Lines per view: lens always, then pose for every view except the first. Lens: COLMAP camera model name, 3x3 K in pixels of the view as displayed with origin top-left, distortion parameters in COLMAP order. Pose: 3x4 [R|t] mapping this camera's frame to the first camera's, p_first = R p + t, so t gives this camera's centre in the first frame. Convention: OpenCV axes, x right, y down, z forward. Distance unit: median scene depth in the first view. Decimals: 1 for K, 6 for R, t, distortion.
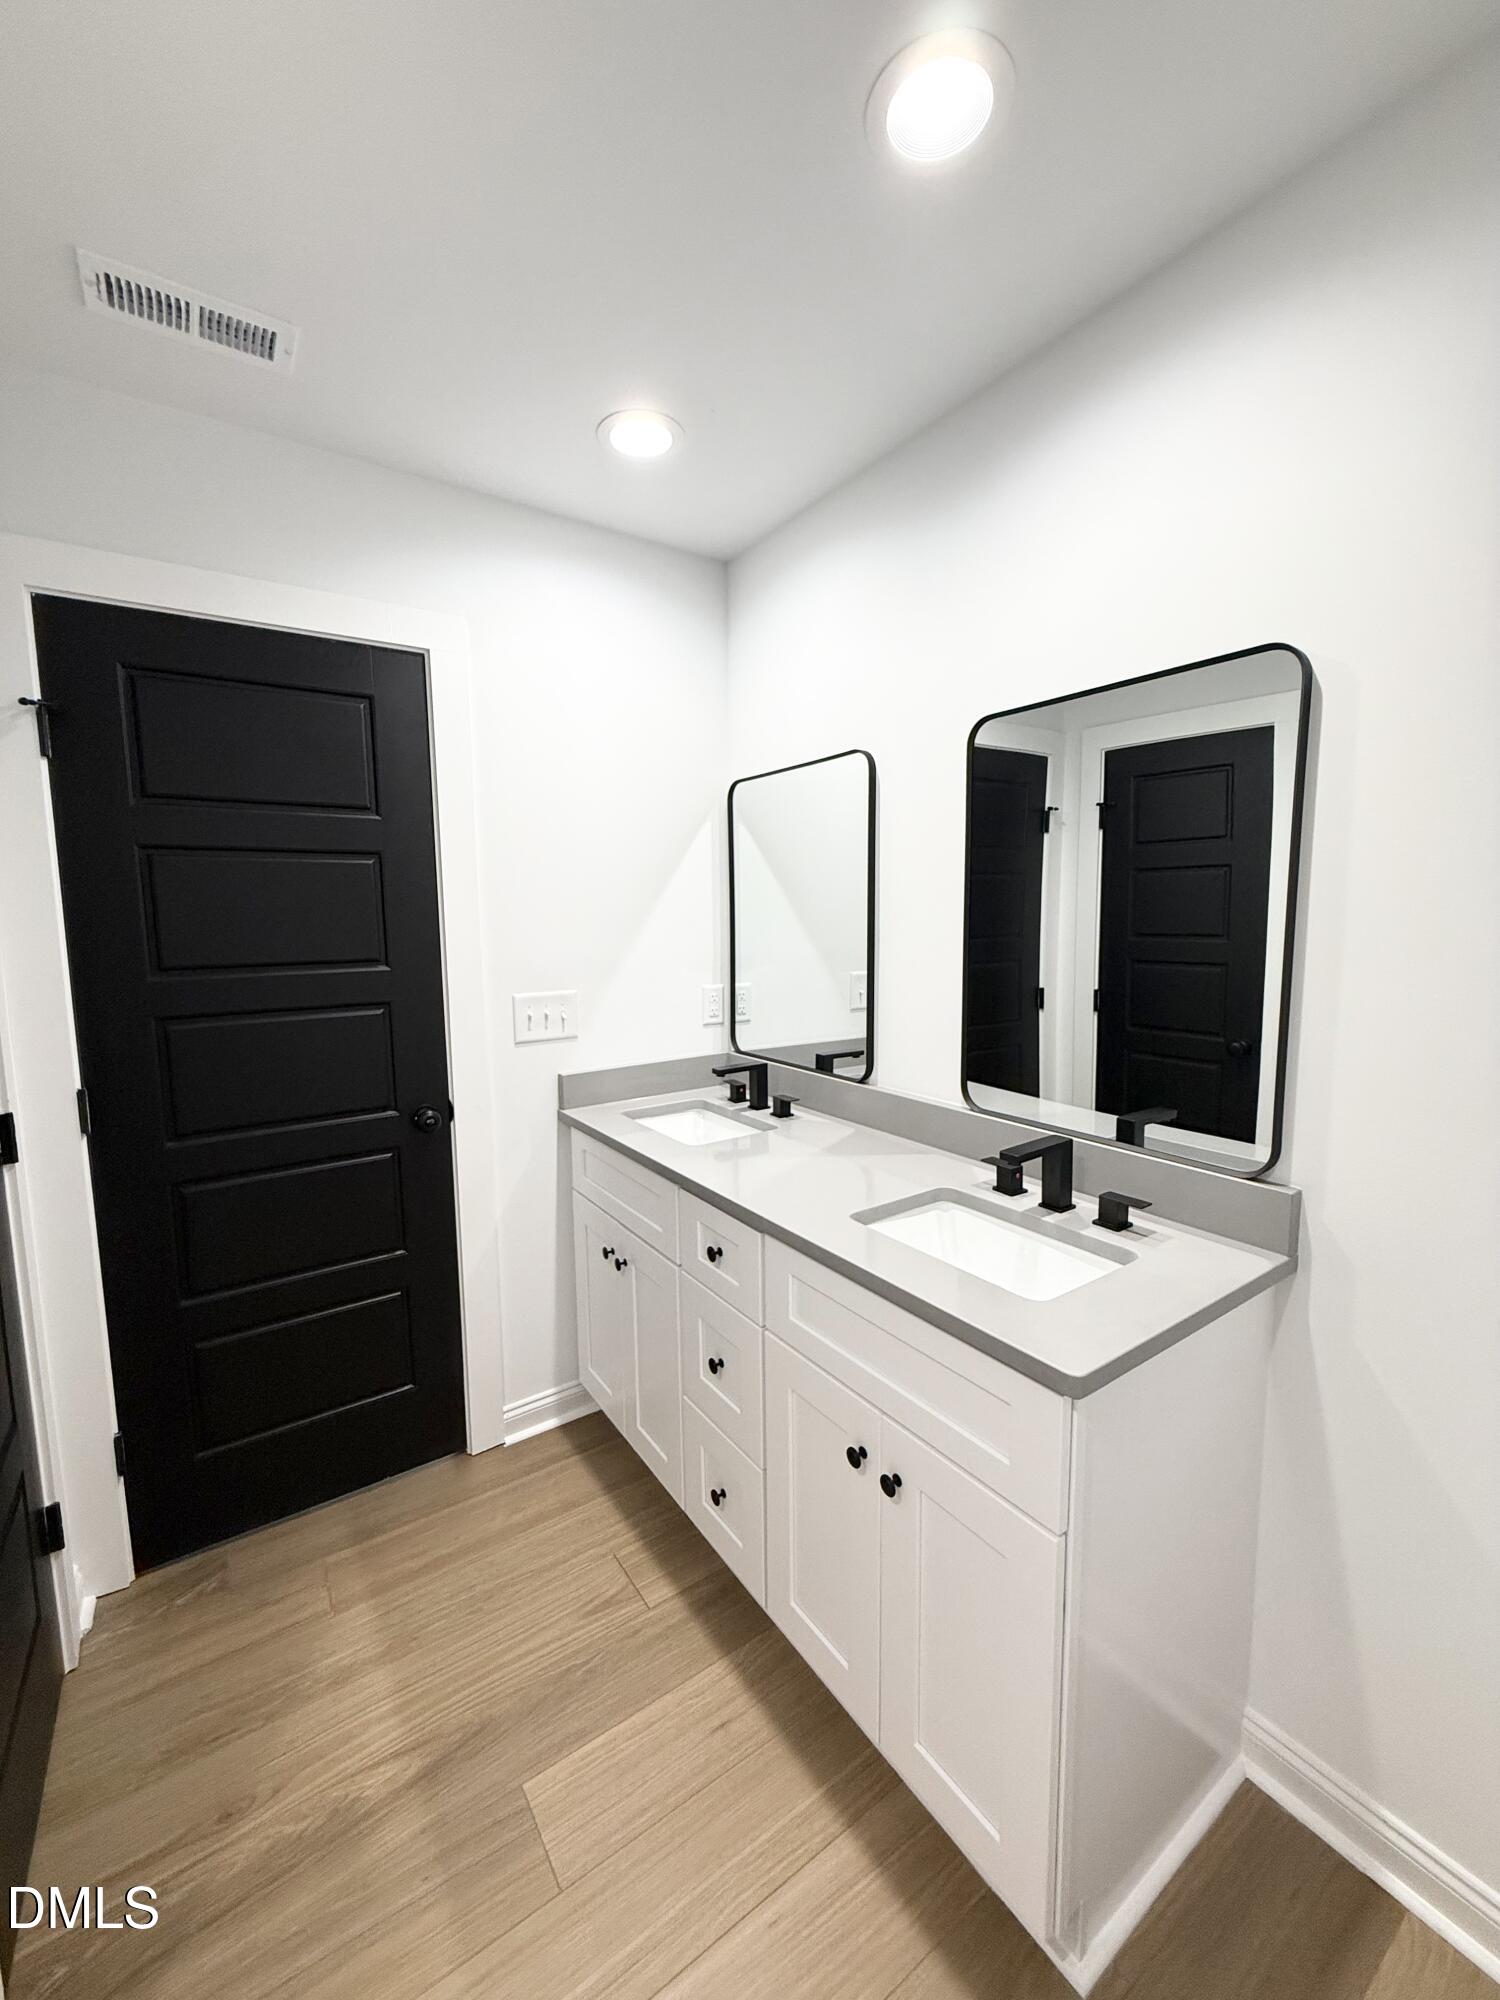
lens RADIAL K [[795.1, 0, 748.3], [0, 795.1, 997.3], [0, 0, 1]] dist [0.003089, -0.000711]
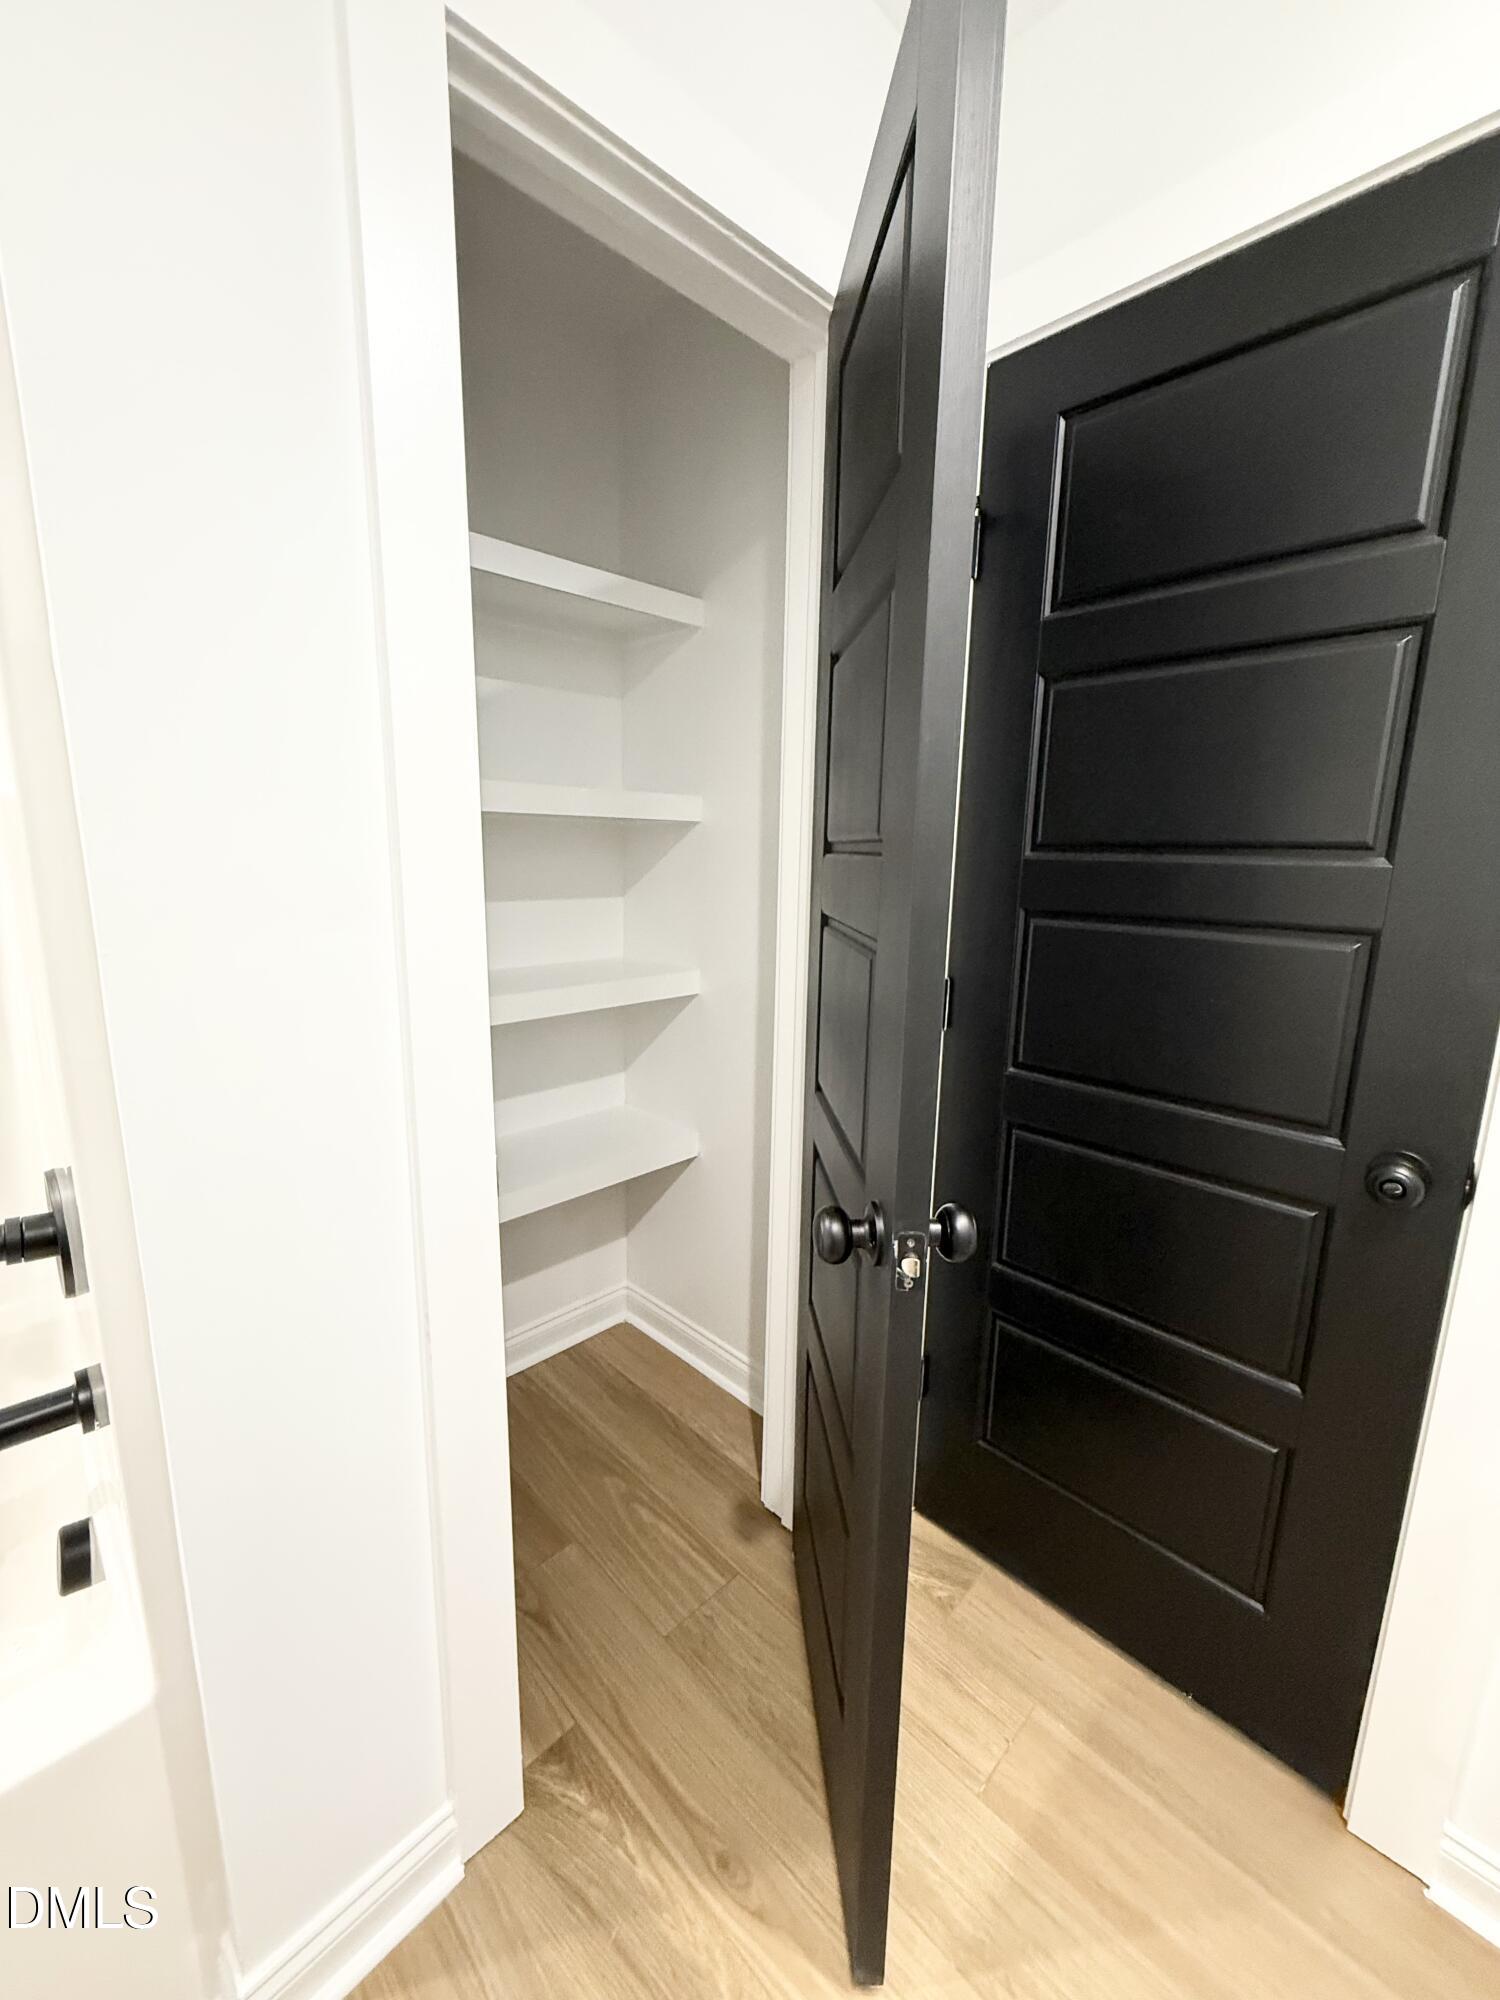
lens RADIAL K [[795.1, 0, 746.8], [0, 795.1, 1006.8], [0, 0, 1]] dist [0.003089, -0.000711]
pose [[0.174850, 0.205095, -0.962997, -0.029386], [-0.125766, 0.974705, 0.184754, 0.010030], [0.976530, 0.088808, 0.196221, 0.552871]]
